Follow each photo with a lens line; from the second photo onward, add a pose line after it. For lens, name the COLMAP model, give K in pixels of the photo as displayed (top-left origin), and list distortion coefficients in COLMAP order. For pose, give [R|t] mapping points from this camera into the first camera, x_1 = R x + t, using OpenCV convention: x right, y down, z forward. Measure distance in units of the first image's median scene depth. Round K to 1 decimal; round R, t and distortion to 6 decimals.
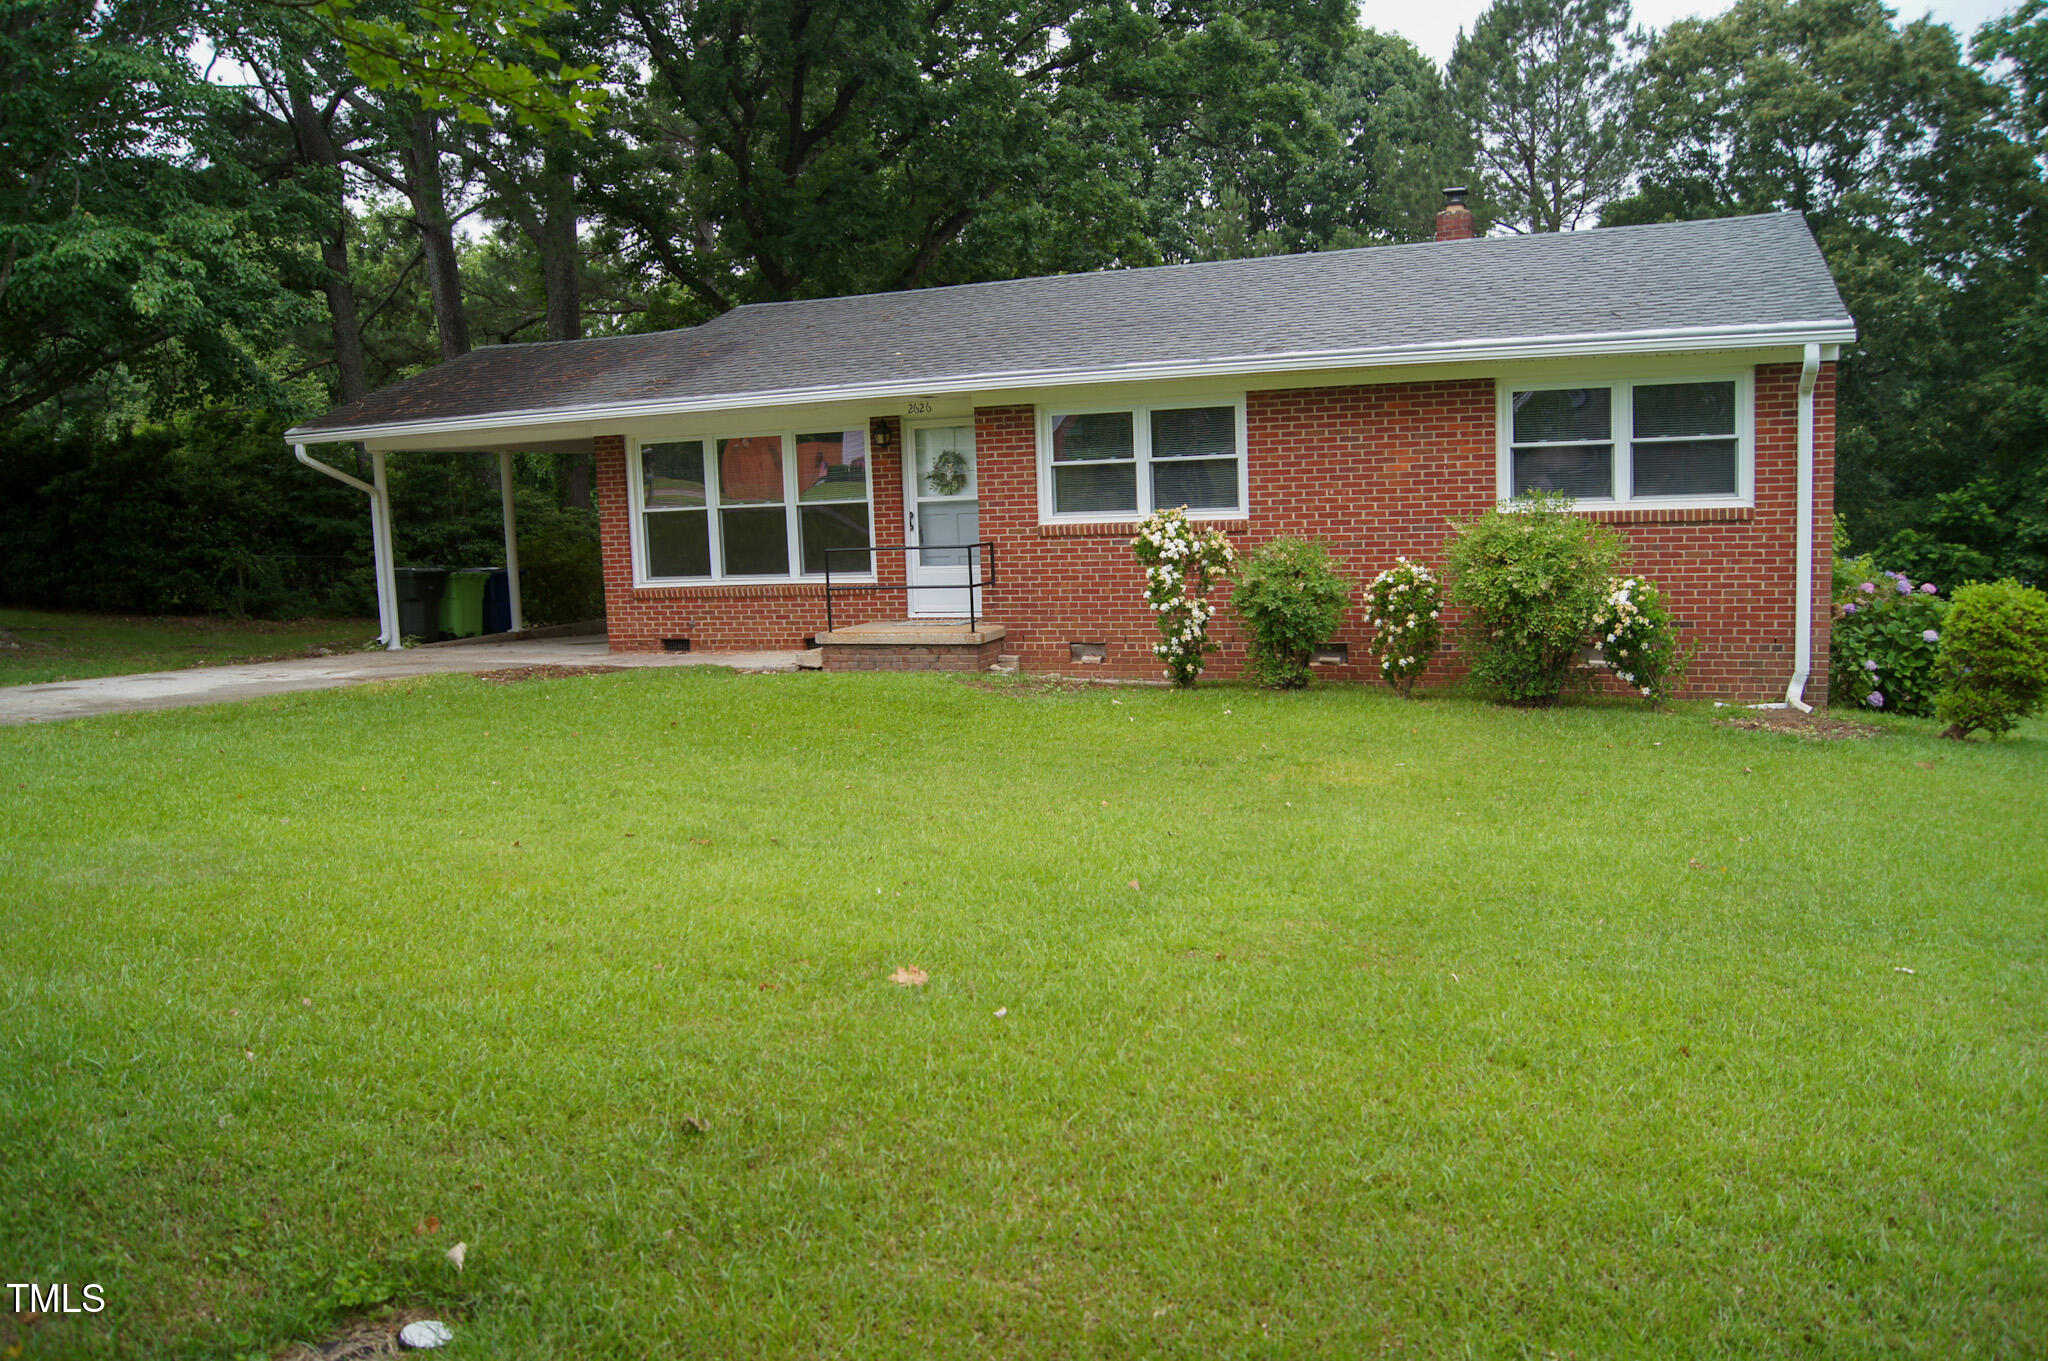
lens RADIAL K [[1583.7, 0, 1024.0], [0, 1583.7, 680.5], [0, 0, 1]] dist [-0.081651, 0.012325]
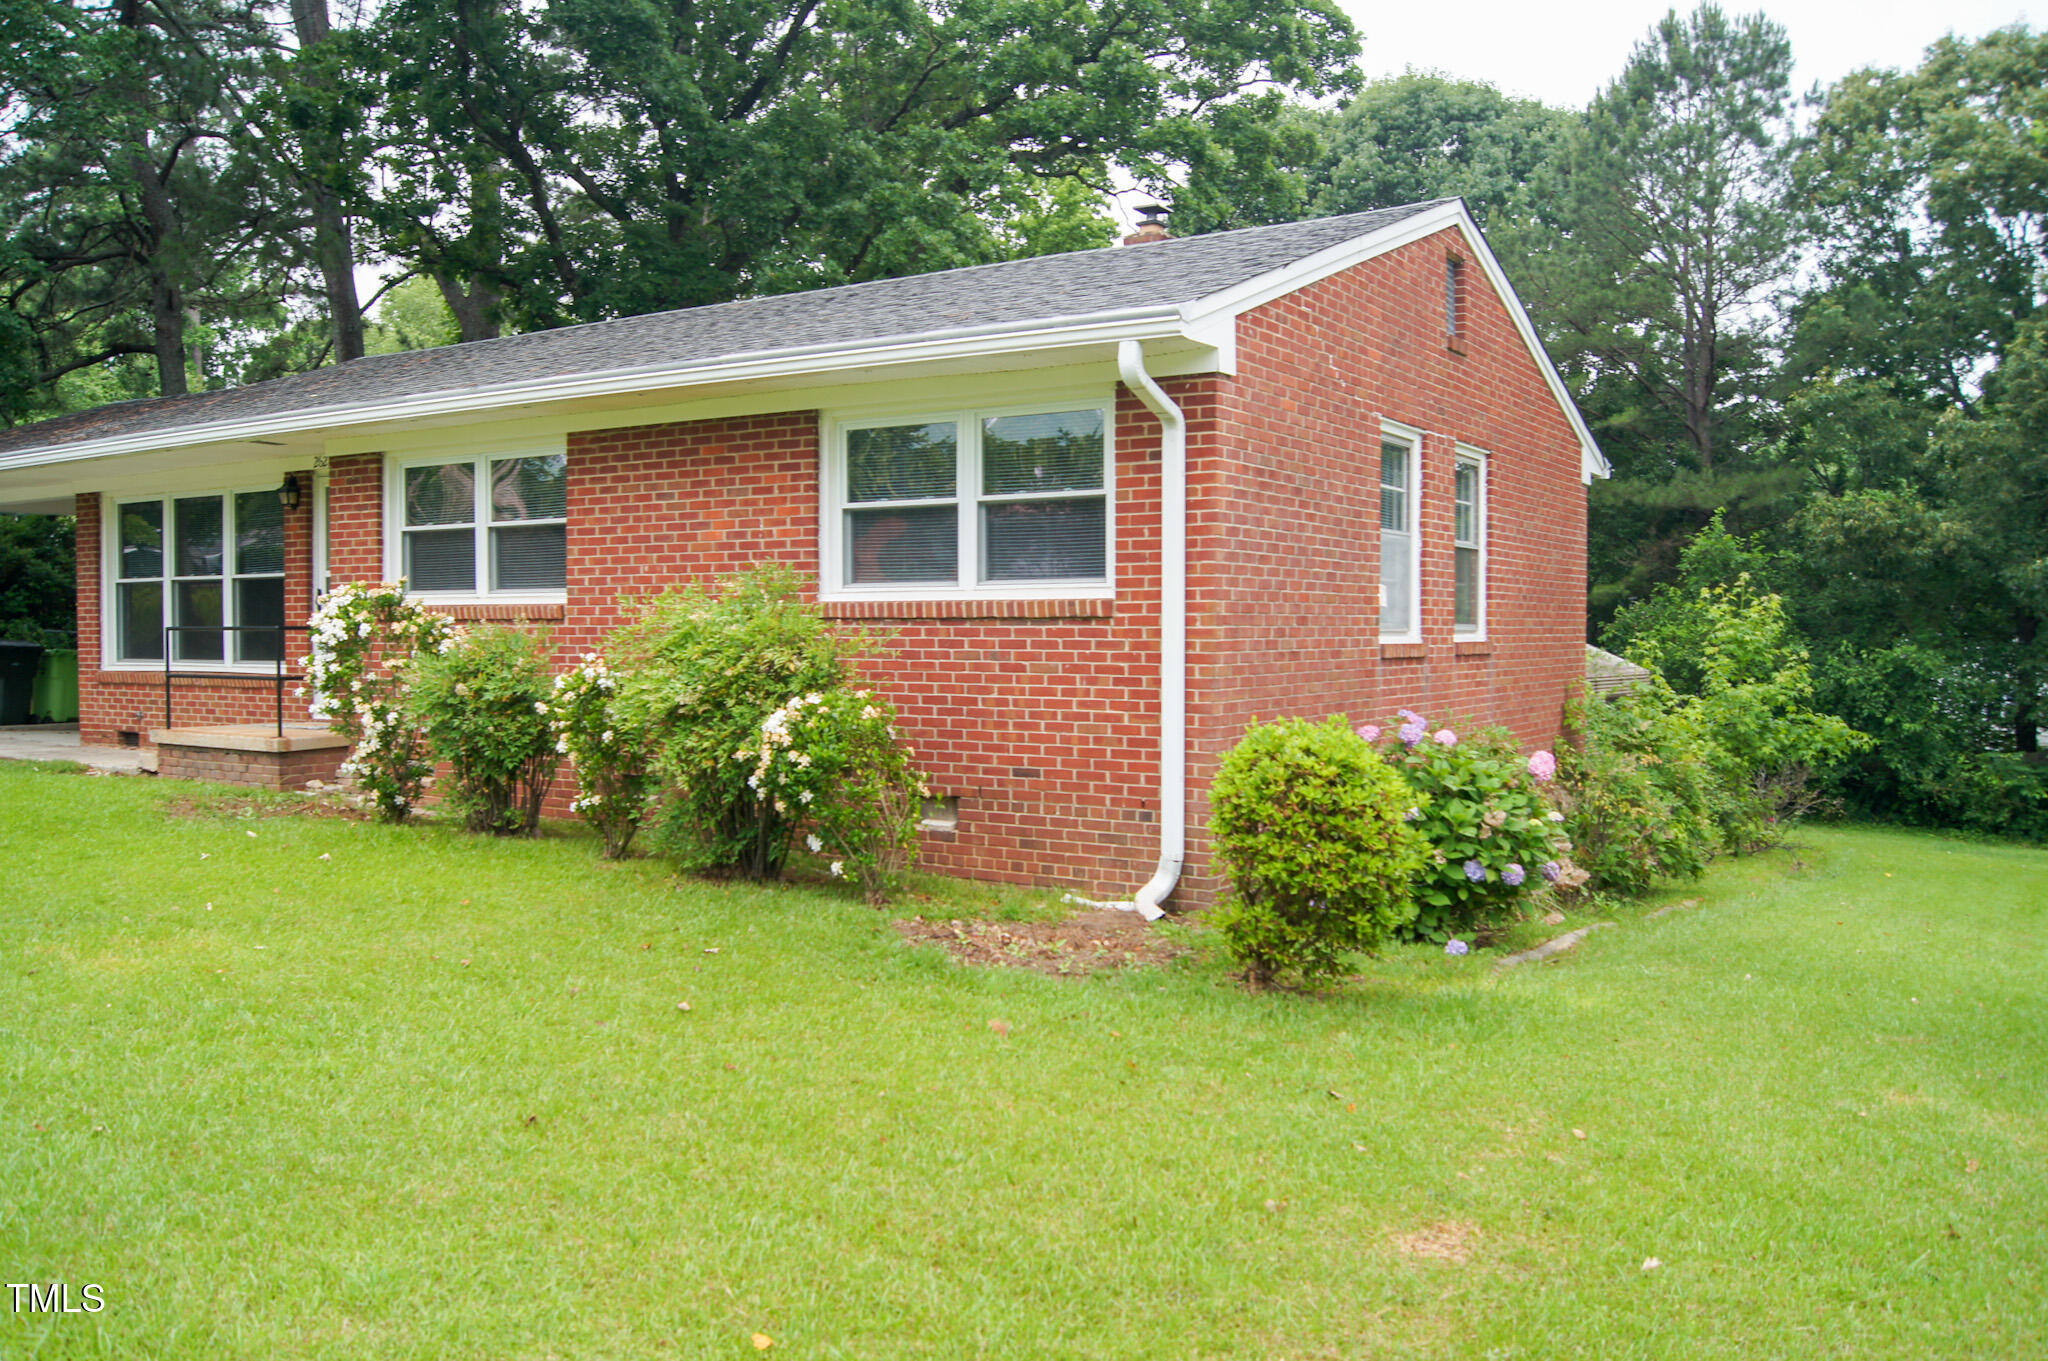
lens RADIAL K [[1678.2, 0, 1024.0], [0, 1678.2, 680.5], [0, 0, 1]] dist [-0.084563, 0.011546]
pose [[0.981748, 0.045327, -0.184708, 0.476699], [-0.060630, 0.995103, -0.078061, -0.016595], [0.180265, 0.087835, 0.979688, 0.257094]]
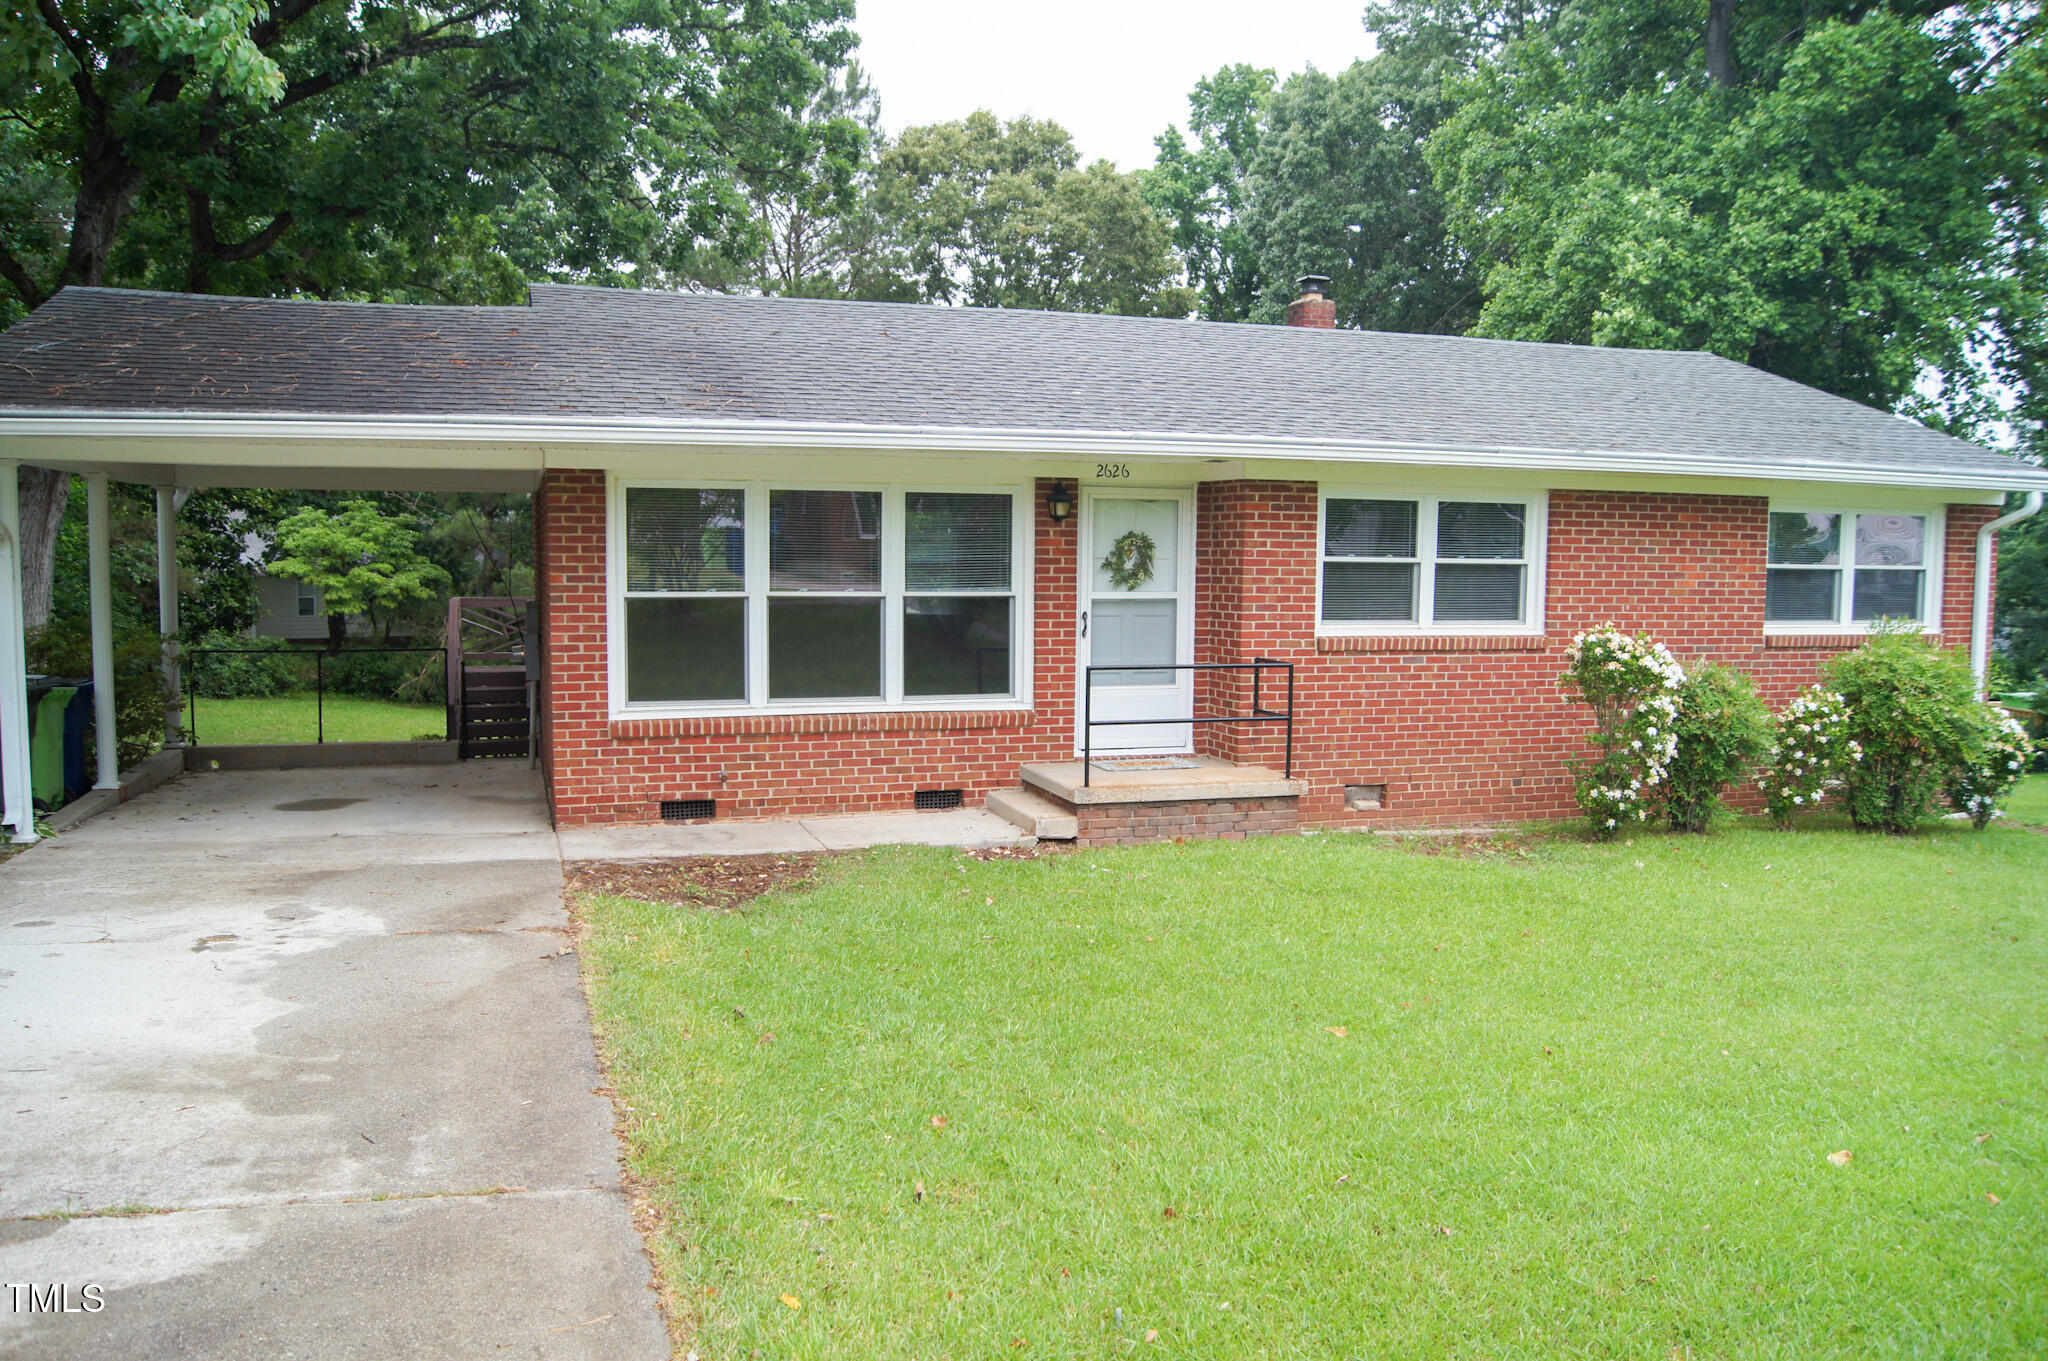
lens RADIAL K [[1583.7, 0, 1024.0], [0, 1583.7, 680.5], [0, 0, 1]] dist [-0.081651, 0.012325]
pose [[0.764836, -0.007056, 0.644186, -0.604119], [0.035401, 0.998889, -0.031091, -0.057599], [-0.643251, 0.046584, 0.764237, 0.500081]]
